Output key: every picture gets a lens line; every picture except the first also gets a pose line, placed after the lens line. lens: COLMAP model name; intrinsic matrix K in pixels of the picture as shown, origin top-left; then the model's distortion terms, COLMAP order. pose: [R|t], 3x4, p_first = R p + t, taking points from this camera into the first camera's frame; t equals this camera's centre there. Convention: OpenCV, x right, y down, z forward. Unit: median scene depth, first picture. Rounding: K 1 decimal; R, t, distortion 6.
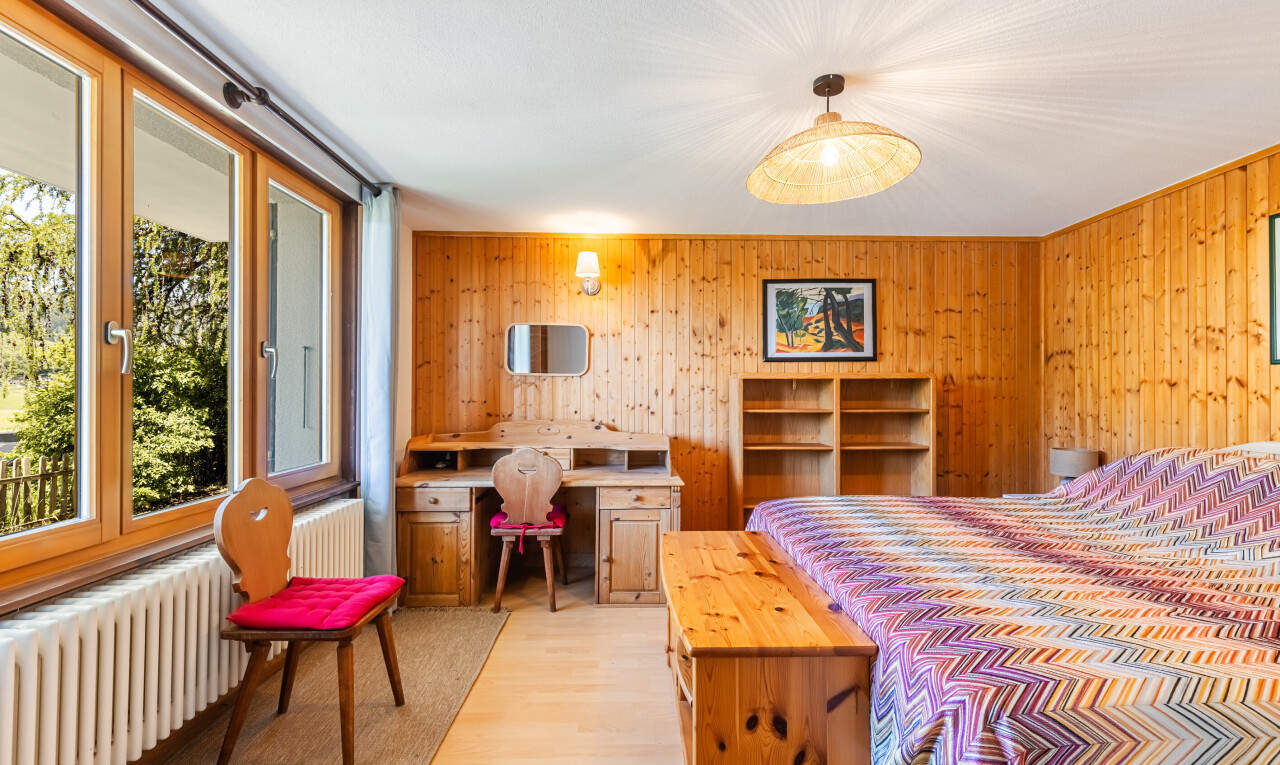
lens RADIAL K [[581.0, 0, 643.4], [0, 581.0, 391.8], [0, 0, 1]] dist [0.011056, -0.000557]
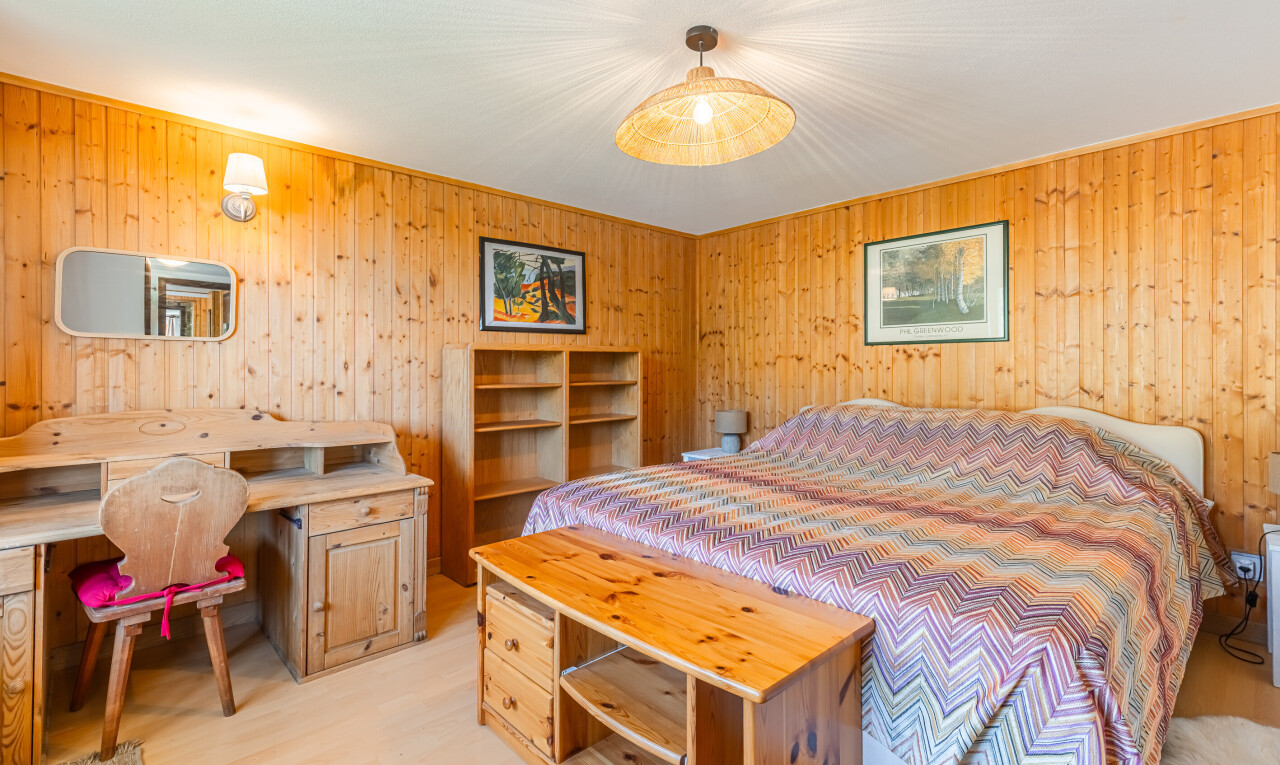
lens RADIAL K [[578.3, 0, 642.1], [0, 578.3, 368.1], [0, 0, 1]] dist [0.011111, -0.001074]
pose [[0.742310, -0.004787, 0.670040, -0.211462], [0.001784, 0.999985, 0.005169, 0.000834], [-0.670055, -0.002642, 0.742307, 0.203479]]
